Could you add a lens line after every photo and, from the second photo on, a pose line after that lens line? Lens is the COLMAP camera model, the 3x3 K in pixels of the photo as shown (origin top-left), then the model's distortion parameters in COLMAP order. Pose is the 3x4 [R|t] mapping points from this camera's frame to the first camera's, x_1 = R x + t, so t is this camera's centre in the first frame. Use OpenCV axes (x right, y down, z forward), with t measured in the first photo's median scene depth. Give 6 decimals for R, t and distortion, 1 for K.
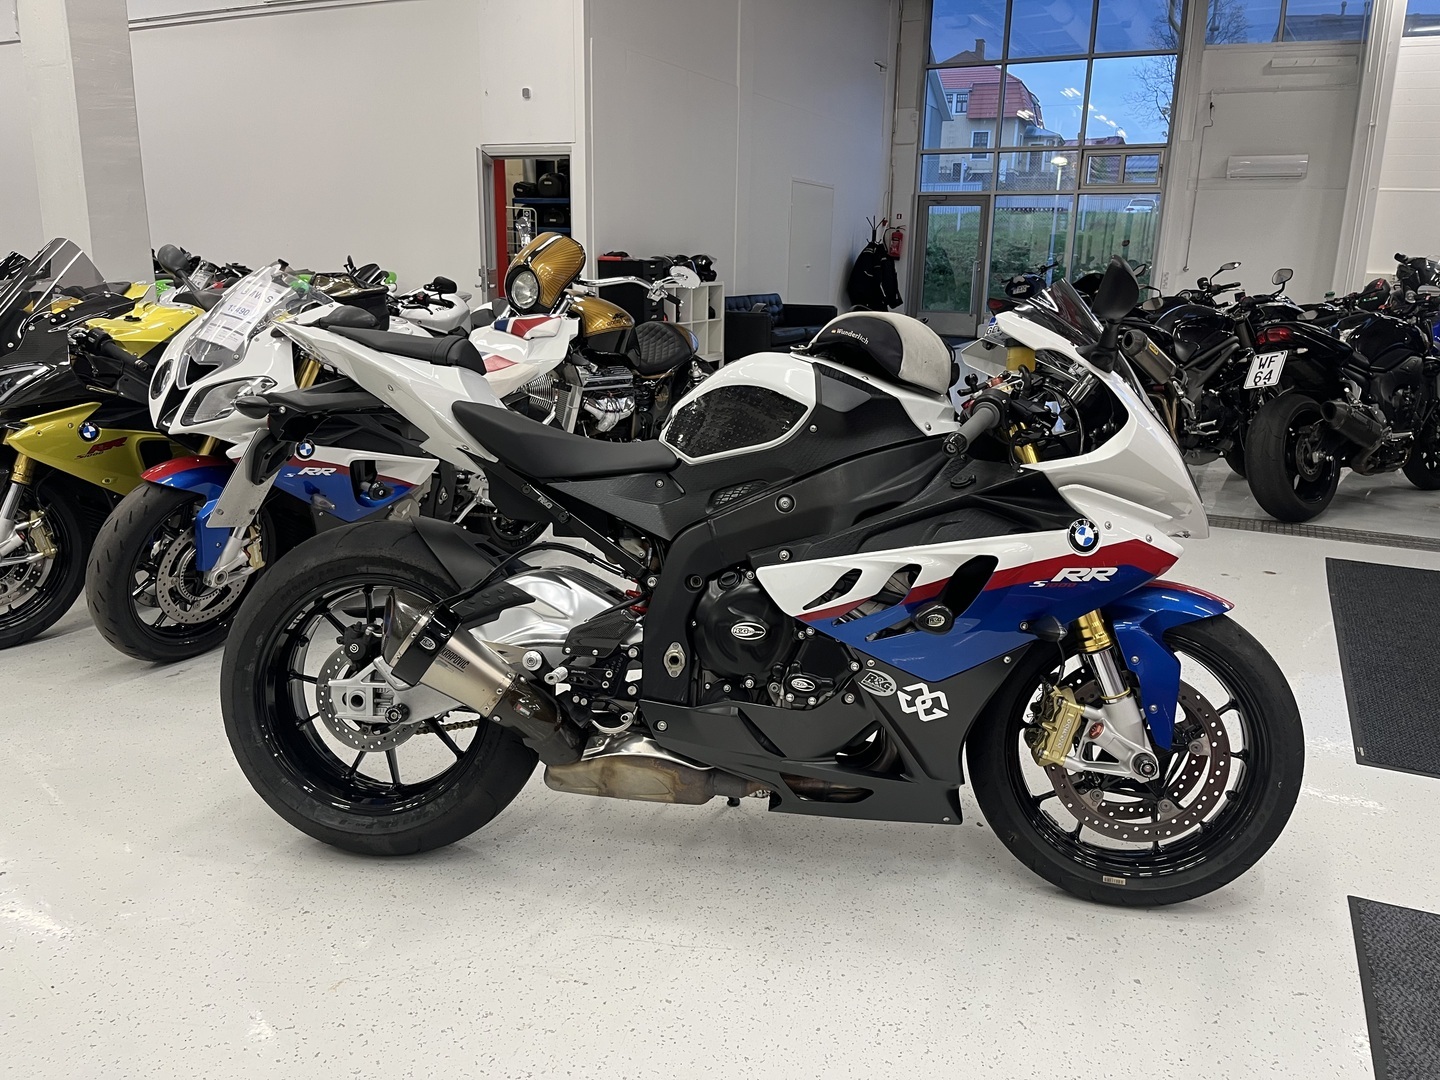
lens RADIAL K [[1122.5, 0, 721.6], [0, 1122.5, 545.1], [0, 0, 1]] dist [0.035060, -0.056424]
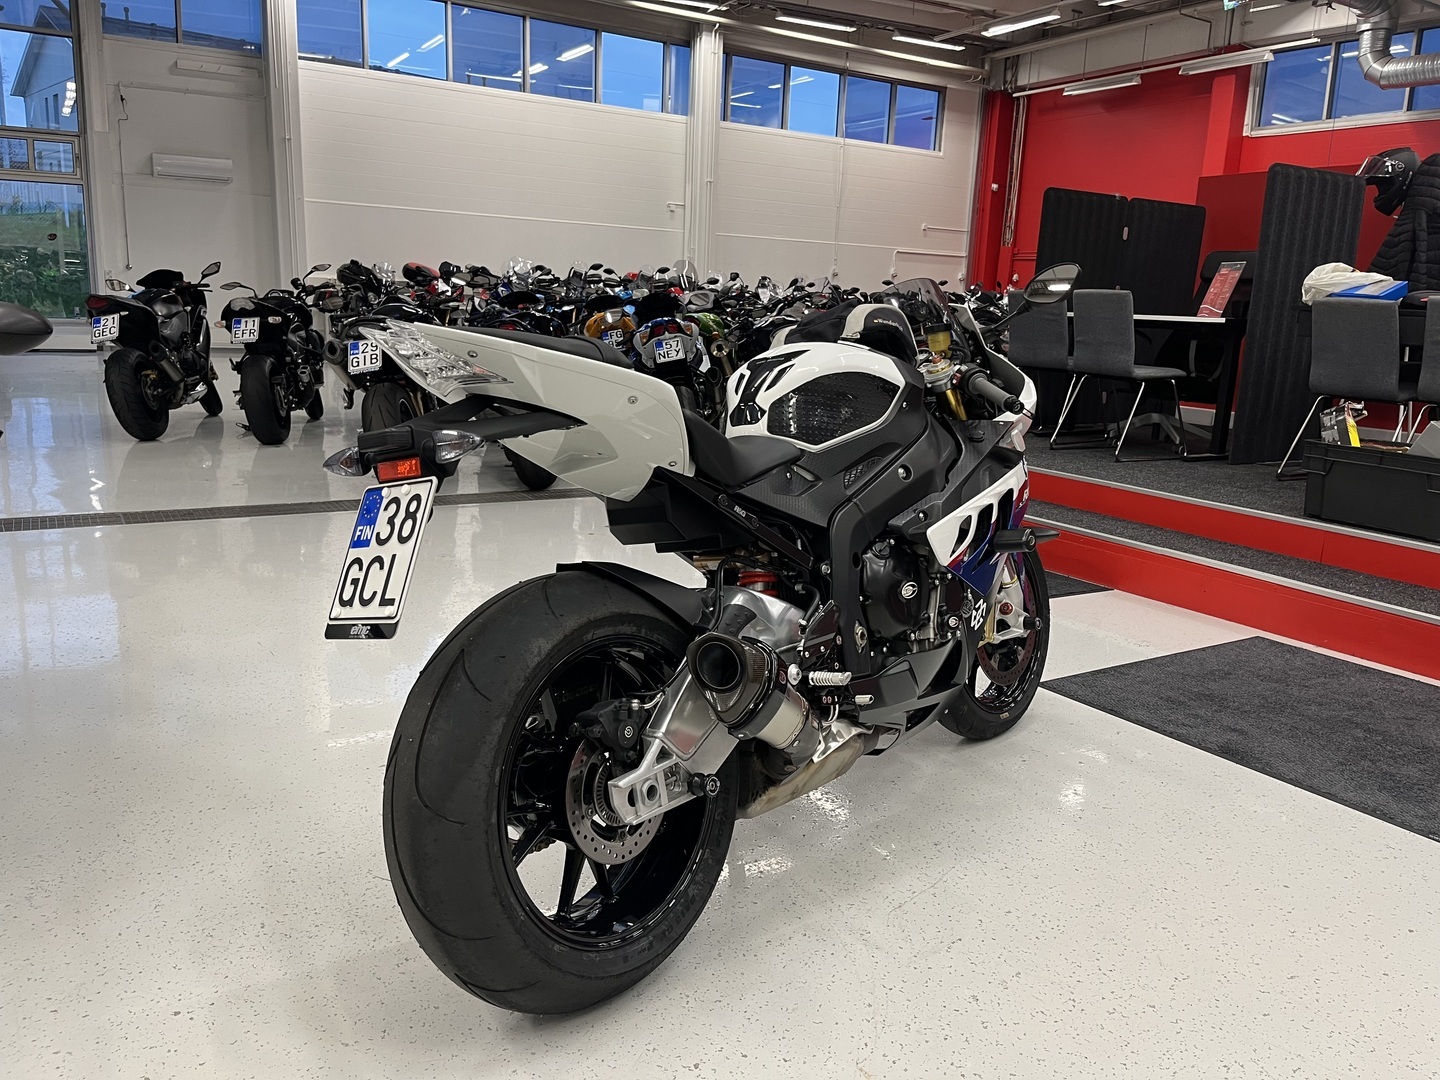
lens RADIAL K [[1122.5, 0, 730.8], [0, 1122.5, 542.6], [0, 0, 1]] dist [0.035060, -0.056424]
pose [[0.527752, -0.179220, 0.830276, -0.162771], [0.182182, 0.978622, 0.095440, -0.017831], [-0.829631, 0.100893, 0.549120, 0.087721]]
